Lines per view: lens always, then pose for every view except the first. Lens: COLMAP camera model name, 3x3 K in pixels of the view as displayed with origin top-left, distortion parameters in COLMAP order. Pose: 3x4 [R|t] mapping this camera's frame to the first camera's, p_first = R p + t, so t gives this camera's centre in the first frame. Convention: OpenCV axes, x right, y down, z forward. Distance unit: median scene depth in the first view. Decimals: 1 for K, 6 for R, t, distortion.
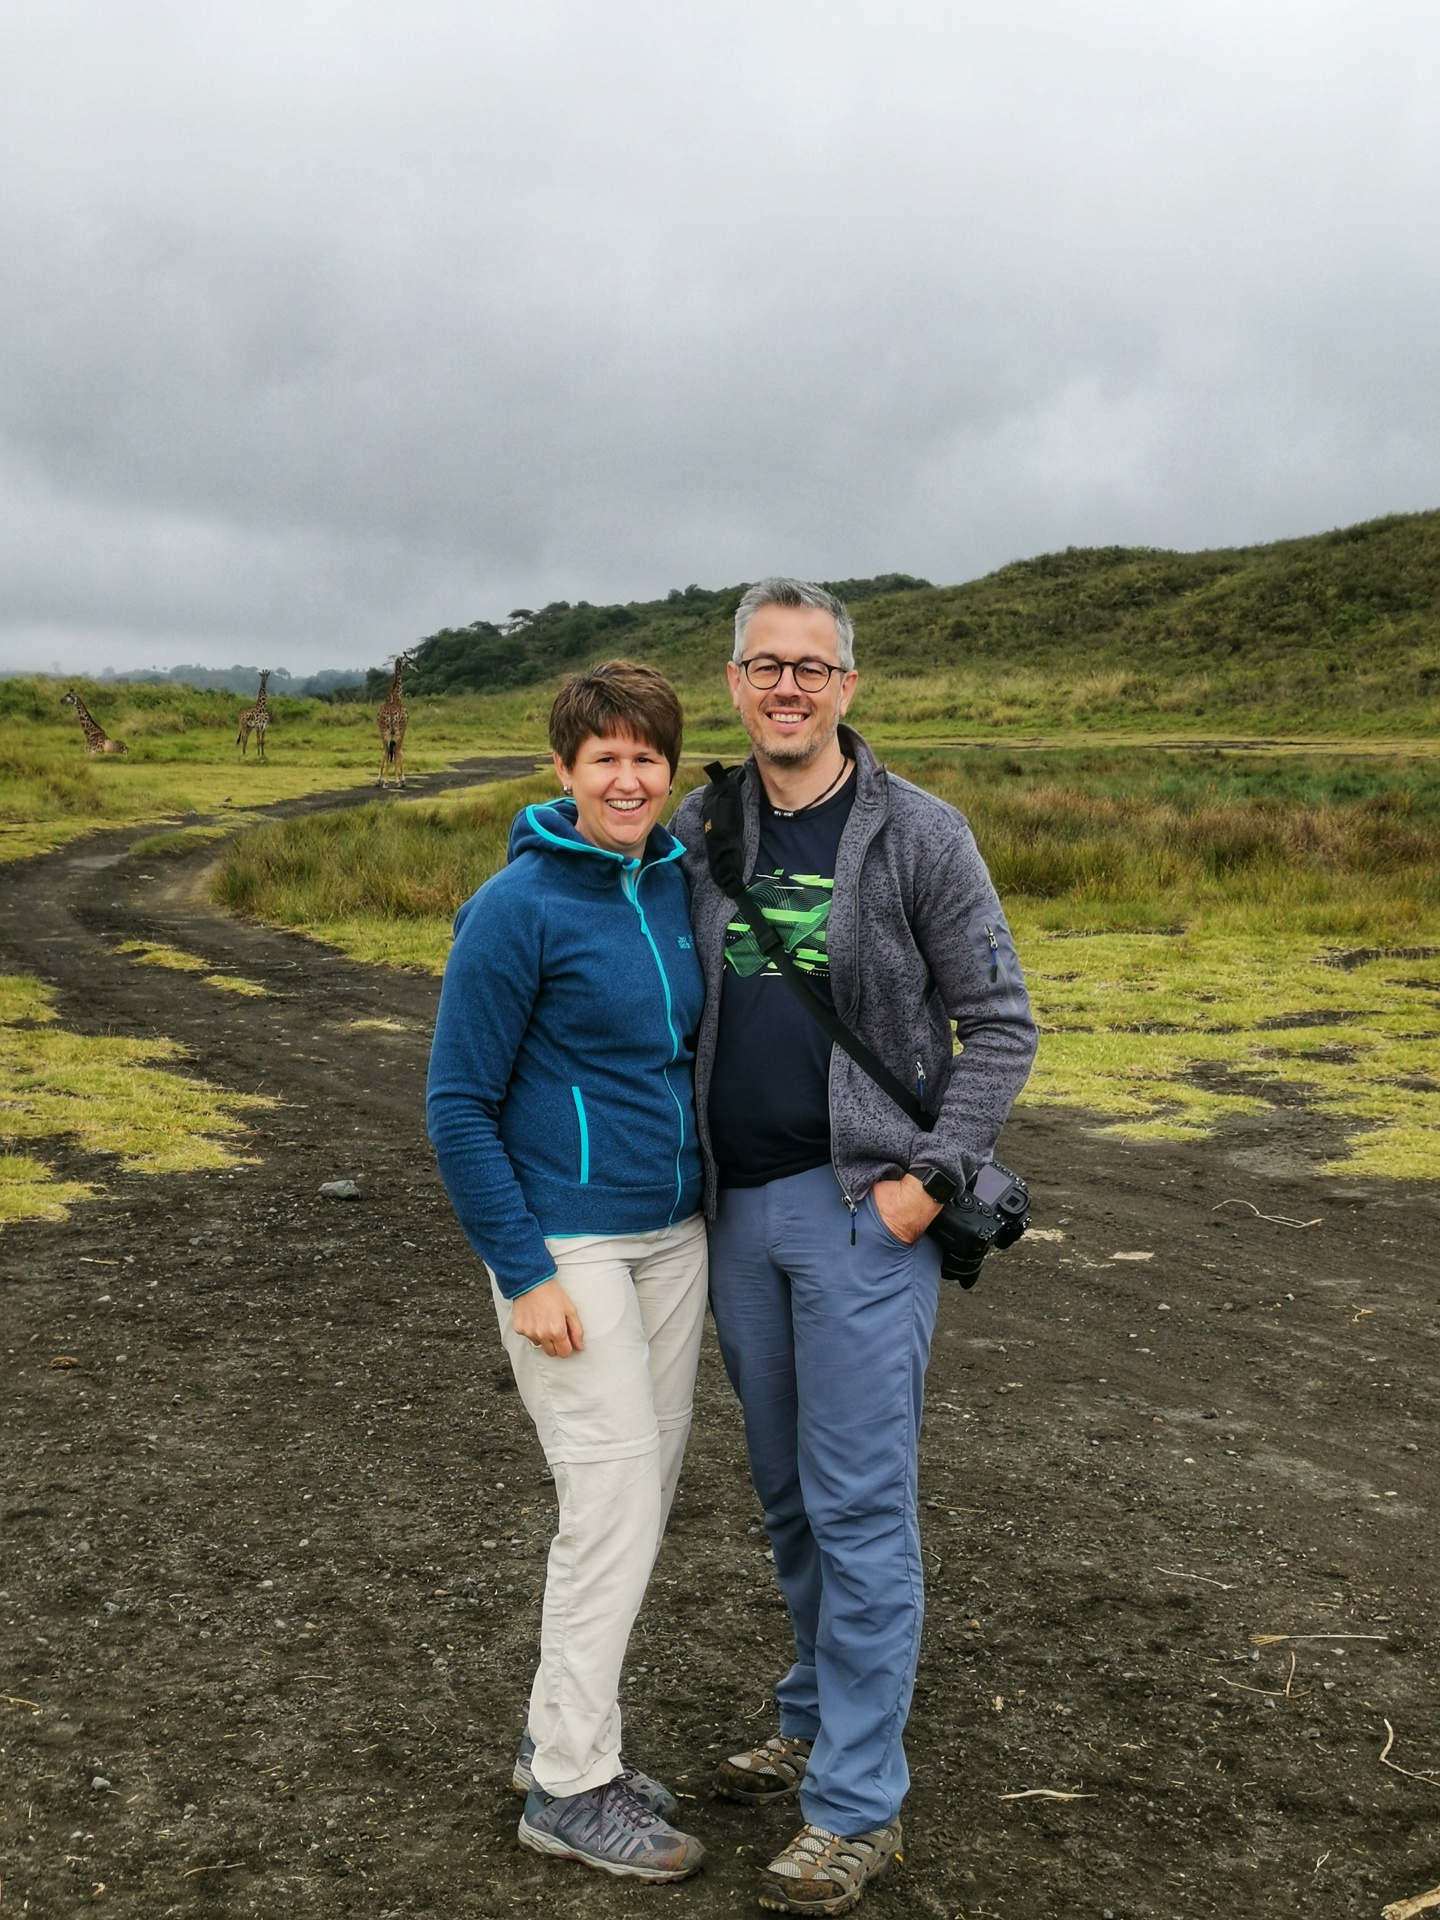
lens RADIAL K [[2891.9, 0, 720.0], [0, 2891.9, 960.0], [0, 0, 1]] dist [0.206005, -0.814736]
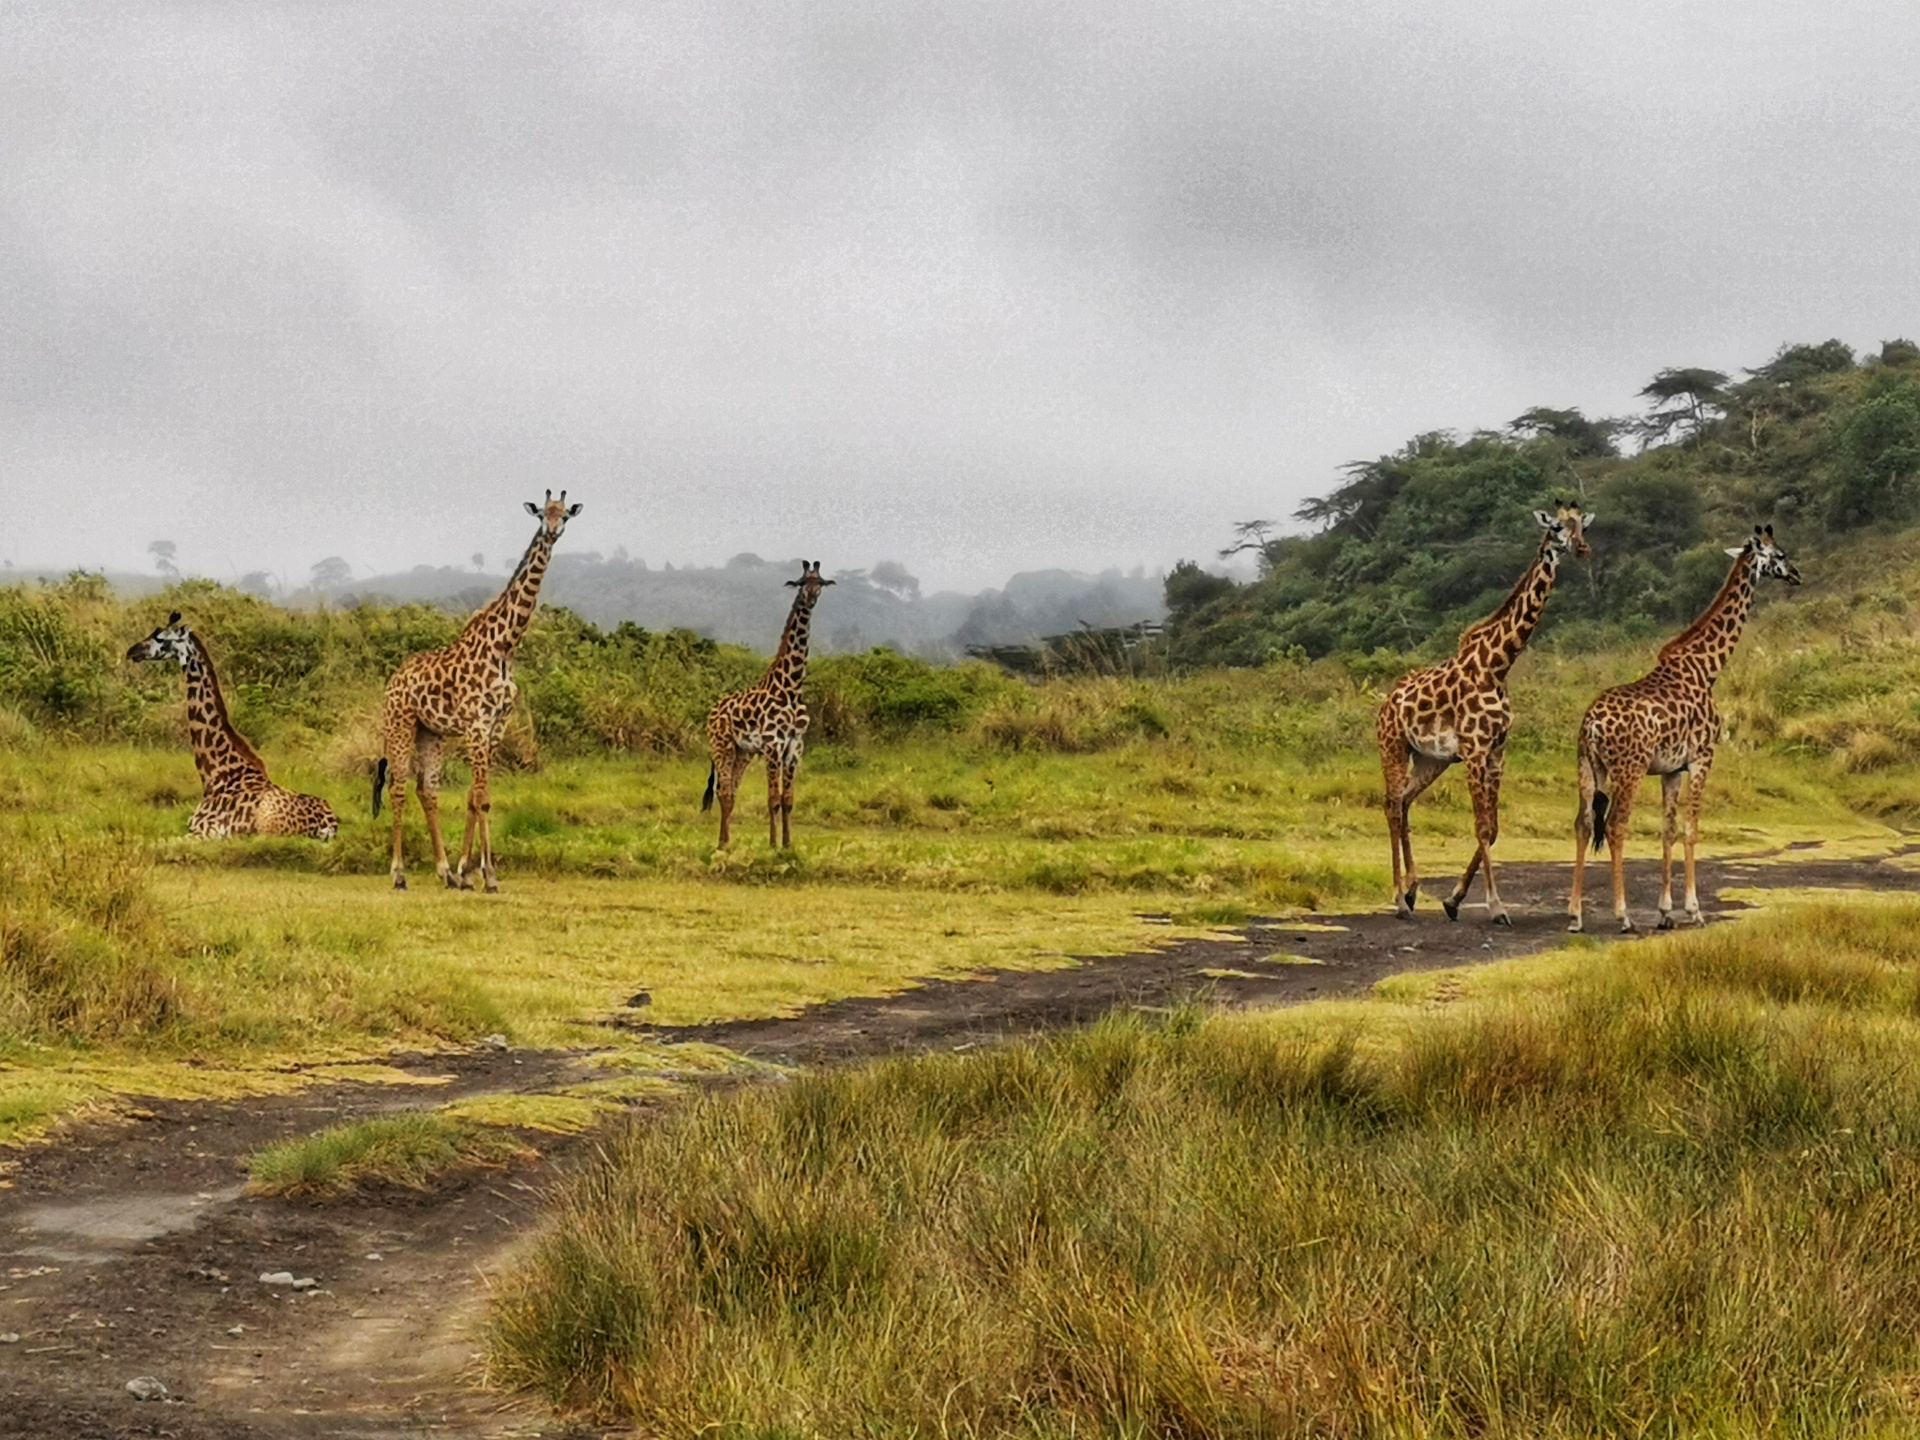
lens RADIAL K [[9537.0, 0, 960.0], [0, 9537.0, 720.0], [0, 0, 1]] dist [0.303477, 10.901086]
pose [[0.989567, 0.009863, -0.143736, -0.012707], [-0.022081, 0.996250, -0.083658, -0.018070], [0.142372, 0.085959, 0.986074, 0.307976]]
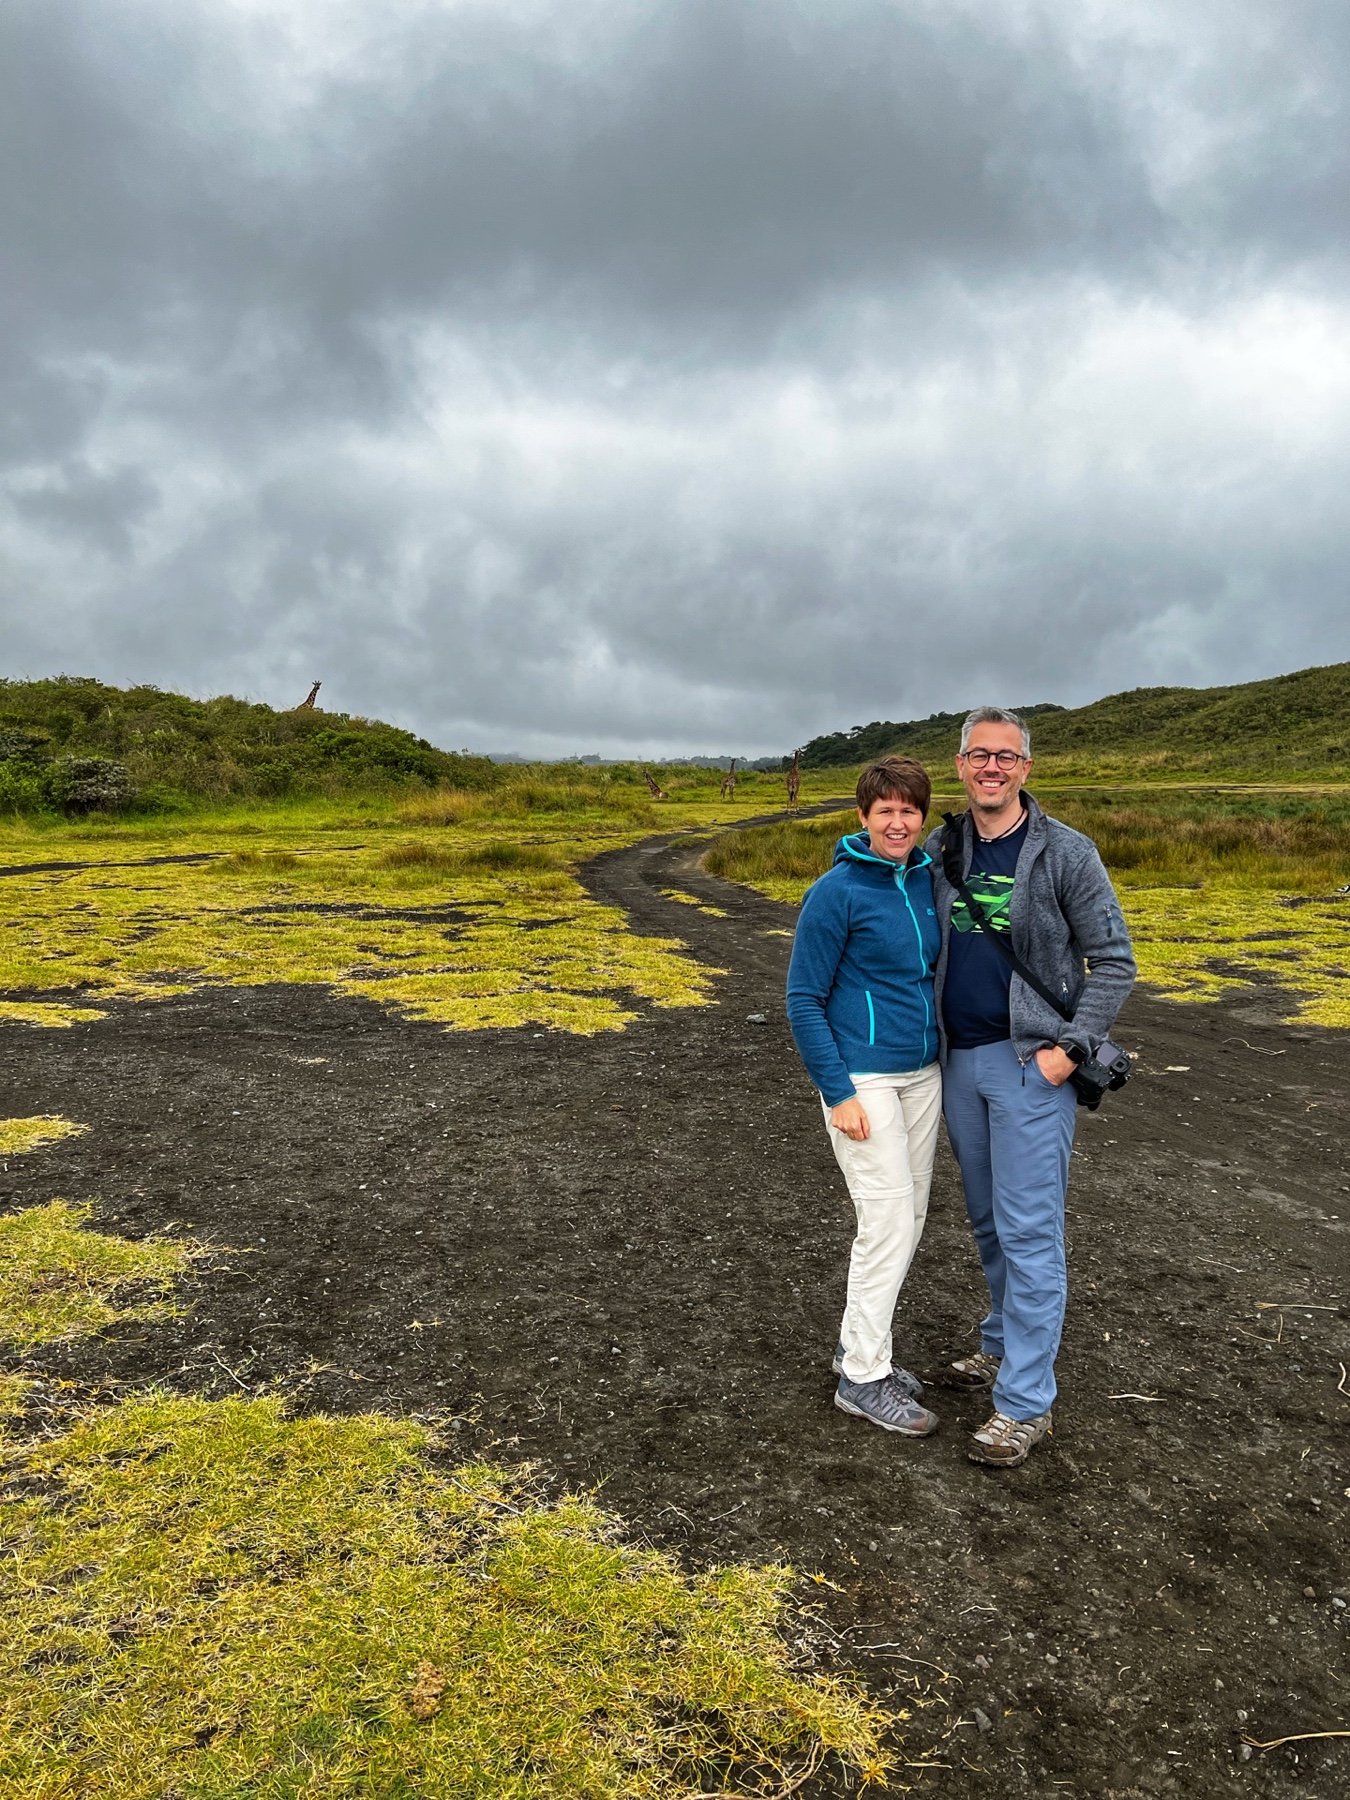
lens RADIAL K [[1379.1, 0, 675.0], [0, 1379.1, 900.0], [0, 0, 1]] dist [0.134492, -0.248655]
pose [[0.980359, 0.008100, -0.197056, 0.001288], [-0.007254, 0.999961, 0.005013, -0.007327], [0.197089, -0.003485, 0.980379, 0.048454]]
